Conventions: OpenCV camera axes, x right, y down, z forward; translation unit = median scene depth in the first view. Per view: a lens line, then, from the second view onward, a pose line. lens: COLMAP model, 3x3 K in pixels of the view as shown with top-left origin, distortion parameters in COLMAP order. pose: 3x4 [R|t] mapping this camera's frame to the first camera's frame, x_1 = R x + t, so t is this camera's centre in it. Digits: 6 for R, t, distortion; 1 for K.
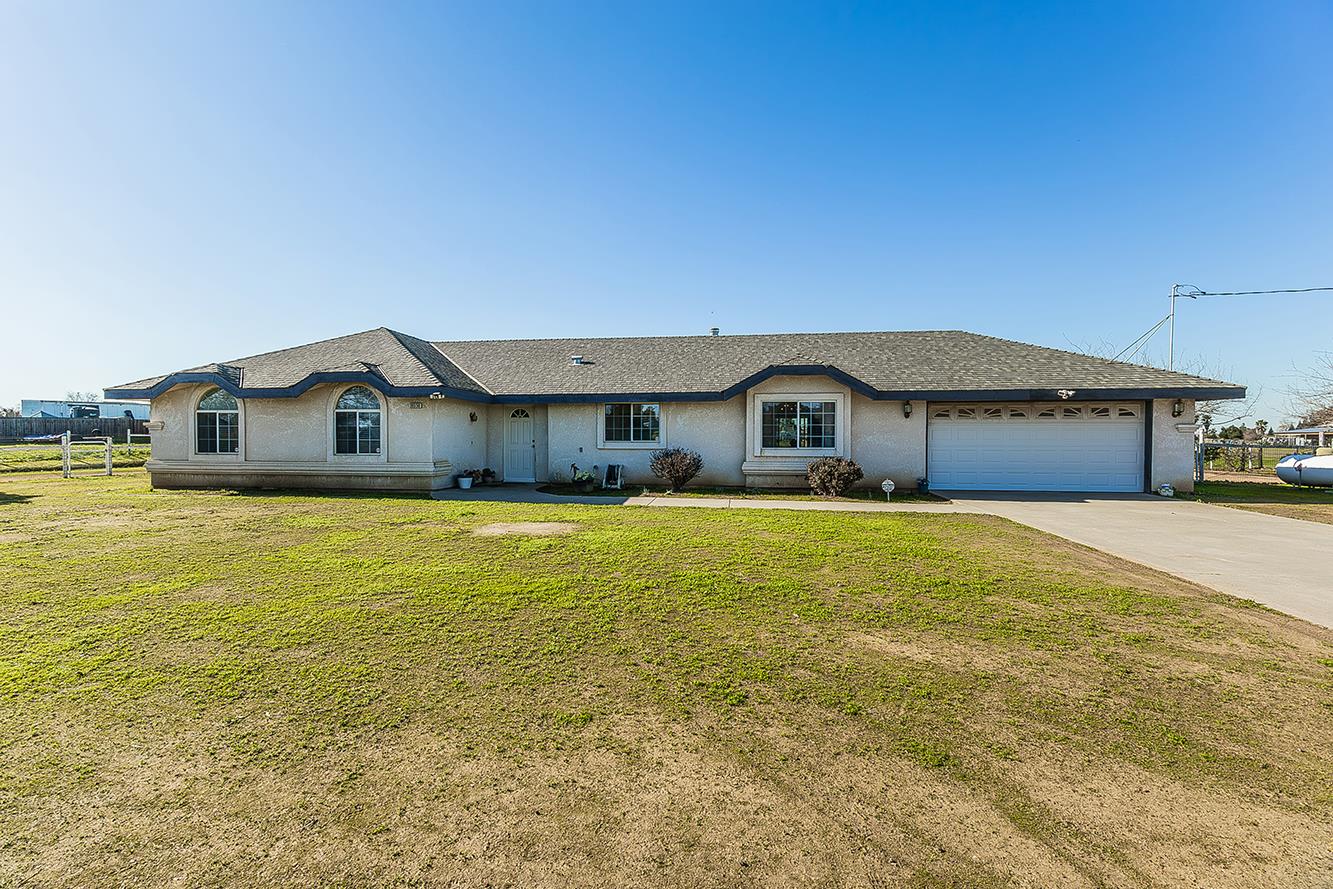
lens RADIAL K [[578.2, 0, 666.5], [0, 578.2, 444.5], [0, 0, 1]] dist [-0.004272, -0.000226]
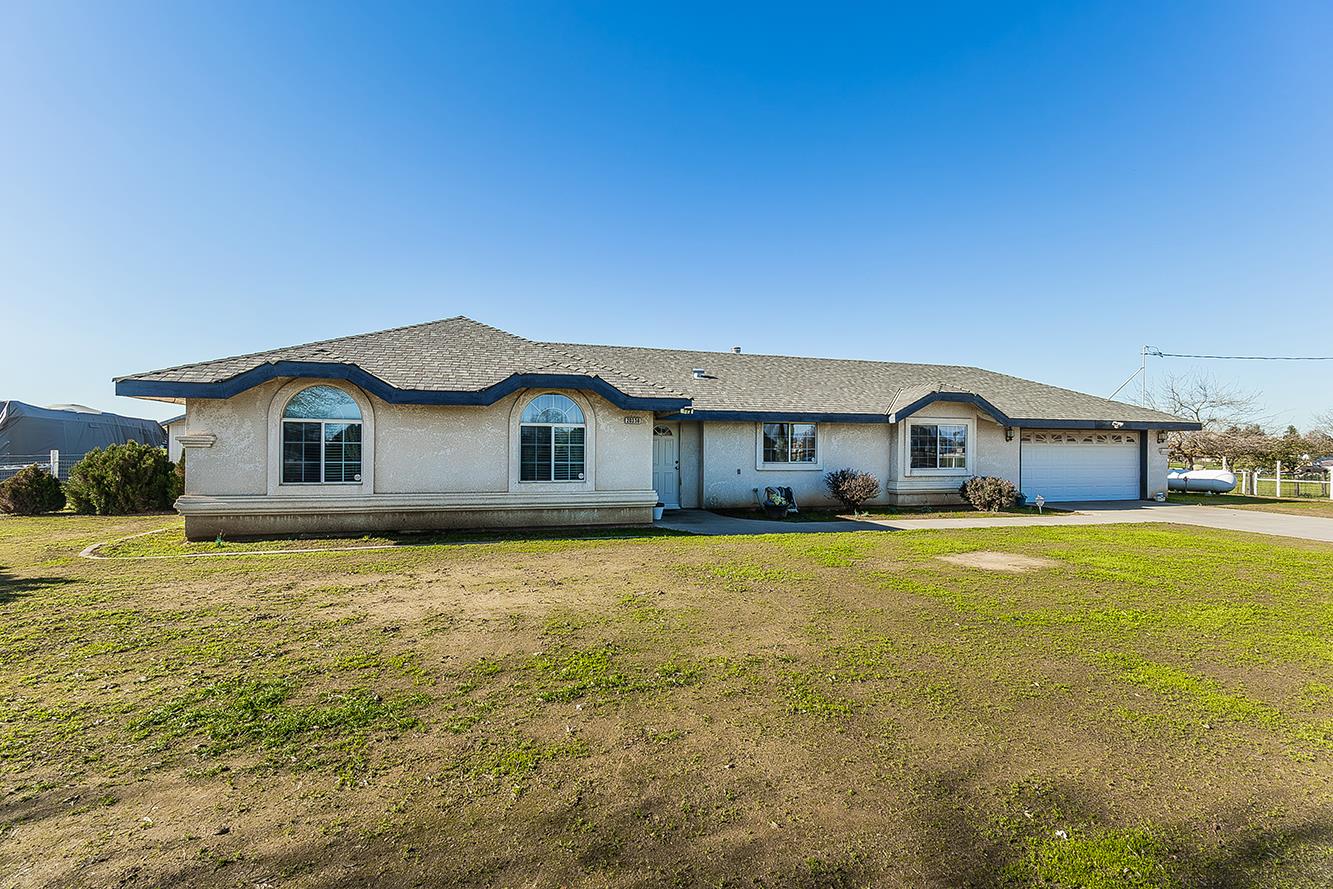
lens RADIAL K [[578.2, 0, 666.5], [0, 578.2, 444.5], [0, 0, 1]] dist [-0.004272, -0.000226]
pose [[0.911361, 0.008533, 0.411520, -0.694983], [0.001986, 0.999682, -0.025125, -0.012319], [-0.411603, 0.023715, 0.911054, 0.226741]]
